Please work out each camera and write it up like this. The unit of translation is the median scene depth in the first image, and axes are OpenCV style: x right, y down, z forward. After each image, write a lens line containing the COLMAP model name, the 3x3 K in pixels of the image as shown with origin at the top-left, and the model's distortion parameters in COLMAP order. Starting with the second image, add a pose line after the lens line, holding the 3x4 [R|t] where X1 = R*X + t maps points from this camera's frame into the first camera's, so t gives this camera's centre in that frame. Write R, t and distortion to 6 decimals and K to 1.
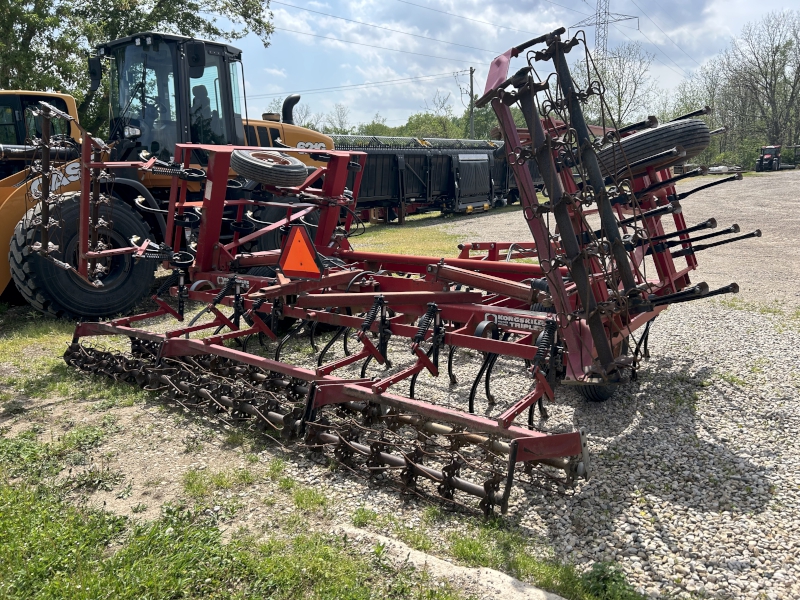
lens RADIAL K [[597.3, 0, 400.0], [0, 597.3, 300.0], [0, 0, 1]] dist [0.009627, 0.001279]
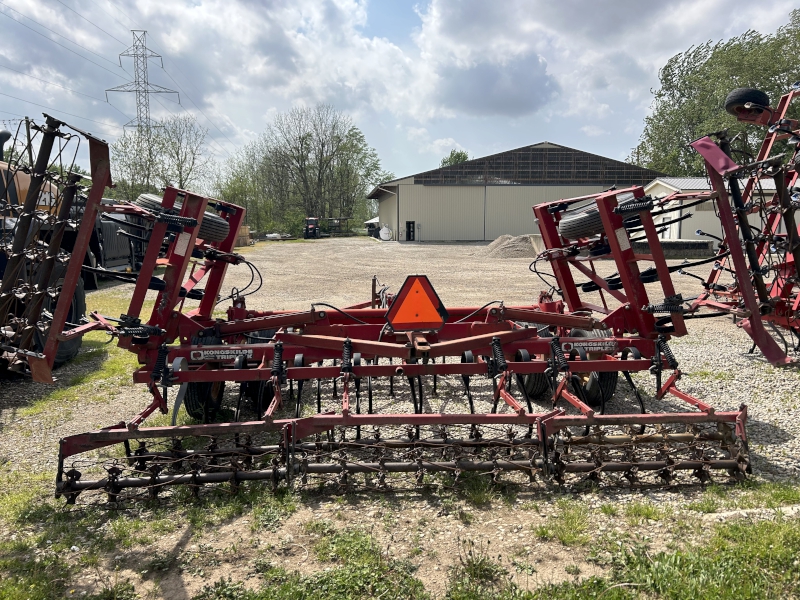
lens RADIAL K [[604.2, 0, 400.0], [0, 604.2, 300.0], [0, 0, 1]] dist [0.001788, 0.000015]
pose [[0.753876, -0.055299, 0.654685, -0.846234], [0.126097, 0.990105, -0.061570, -0.028852], [-0.644802, 0.128970, 0.753390, 0.286315]]
